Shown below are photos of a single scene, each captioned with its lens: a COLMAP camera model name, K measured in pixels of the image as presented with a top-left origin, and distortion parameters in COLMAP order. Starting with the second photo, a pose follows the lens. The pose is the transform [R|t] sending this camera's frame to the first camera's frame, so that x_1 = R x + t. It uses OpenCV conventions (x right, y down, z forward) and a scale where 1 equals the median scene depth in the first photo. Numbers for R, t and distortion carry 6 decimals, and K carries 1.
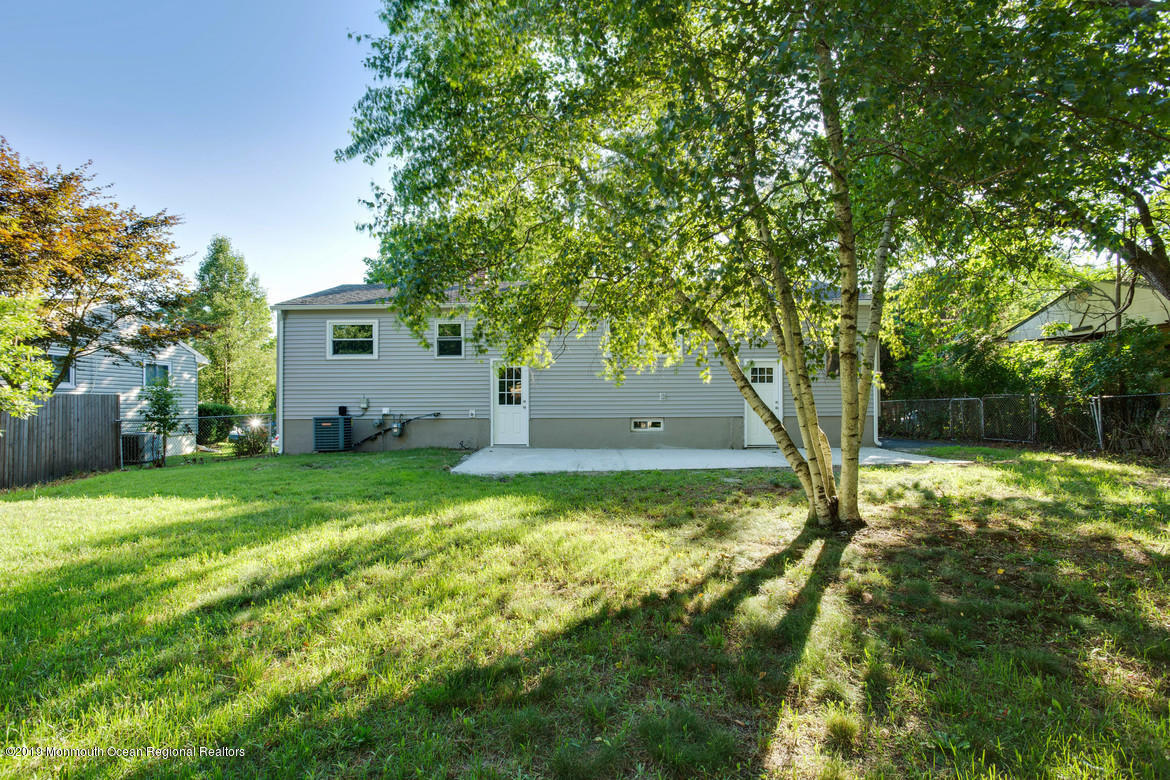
lens RADIAL K [[579.1, 0, 585.0], [0, 579.1, 390.0], [0, 0, 1]] dist [-0.042703, 0.025822]
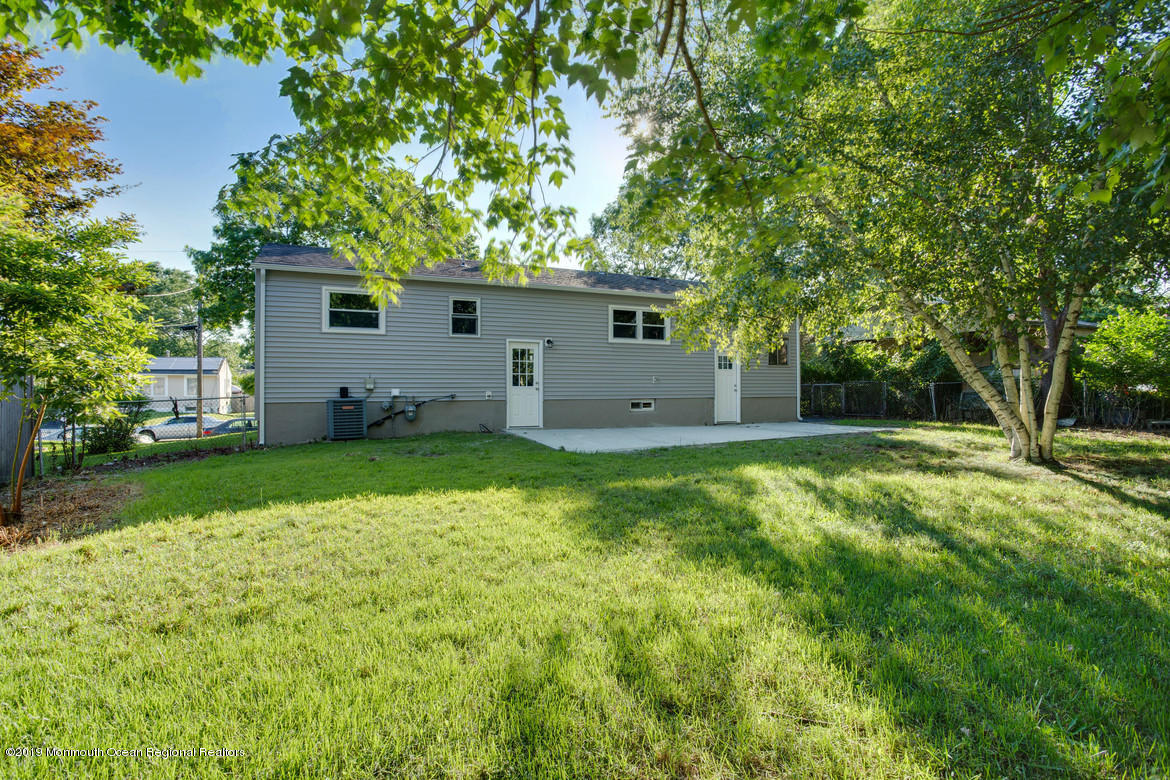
lens RADIAL K [[579.1, 0, 585.0], [0, 579.1, 390.0], [0, 0, 1]] dist [-0.042703, 0.025822]
pose [[0.900196, 0.003005, 0.435474, -0.470780], [-0.017214, 0.999440, 0.028689, 0.001532], [-0.435144, -0.033322, 0.899744, 0.059759]]
